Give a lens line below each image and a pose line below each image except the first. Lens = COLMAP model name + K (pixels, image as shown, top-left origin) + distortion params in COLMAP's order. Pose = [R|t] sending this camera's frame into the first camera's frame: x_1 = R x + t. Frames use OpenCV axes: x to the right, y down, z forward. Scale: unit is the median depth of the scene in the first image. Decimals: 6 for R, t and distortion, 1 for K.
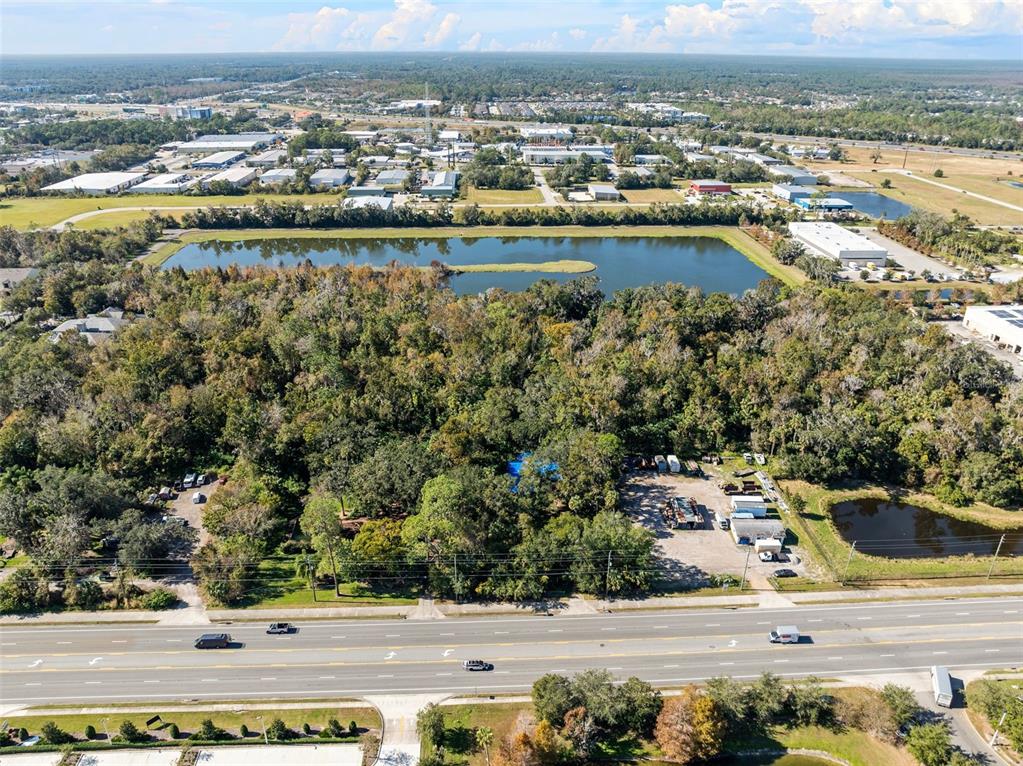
lens RADIAL K [[723.3, 0, 511.5], [0, 723.3, 383.0], [0, 0, 1]] dist [-0.051440, 0.018154]
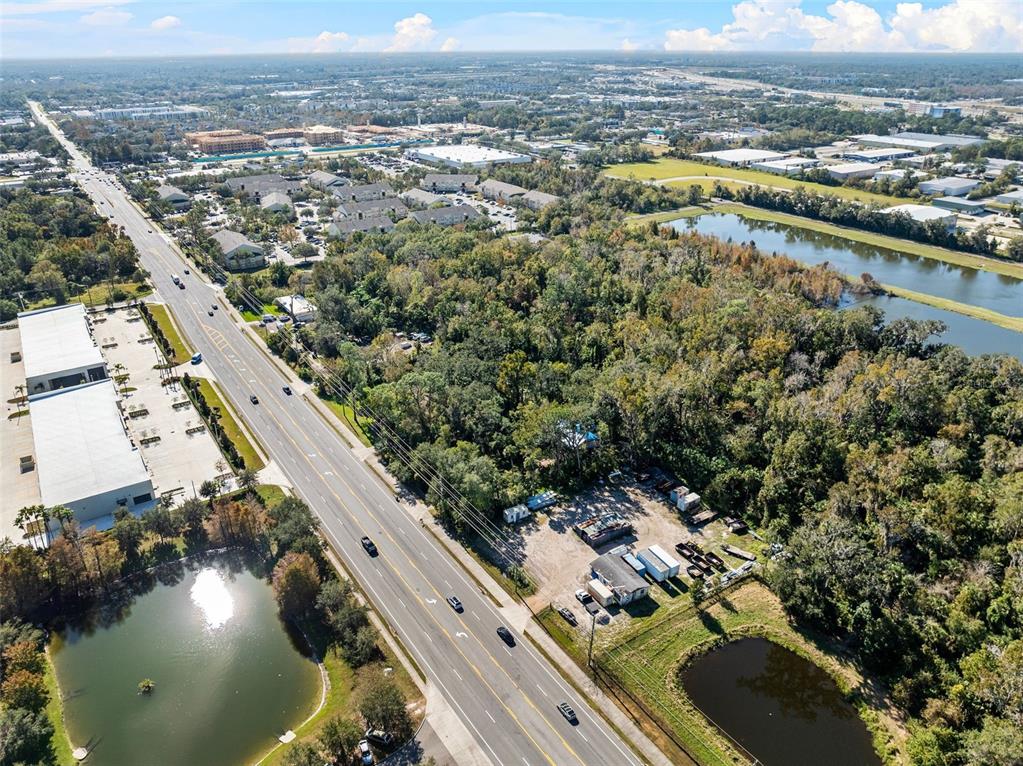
lens RADIAL K [[723.3, 0, 511.5], [0, 723.3, 383.0], [0, 0, 1]] dist [-0.051440, 0.018154]
pose [[0.511917, 0.358051, -0.780859, 0.729672], [-0.357423, 0.915355, 0.185402, -0.098950], [0.781146, 0.184186, 0.596562, 0.303154]]
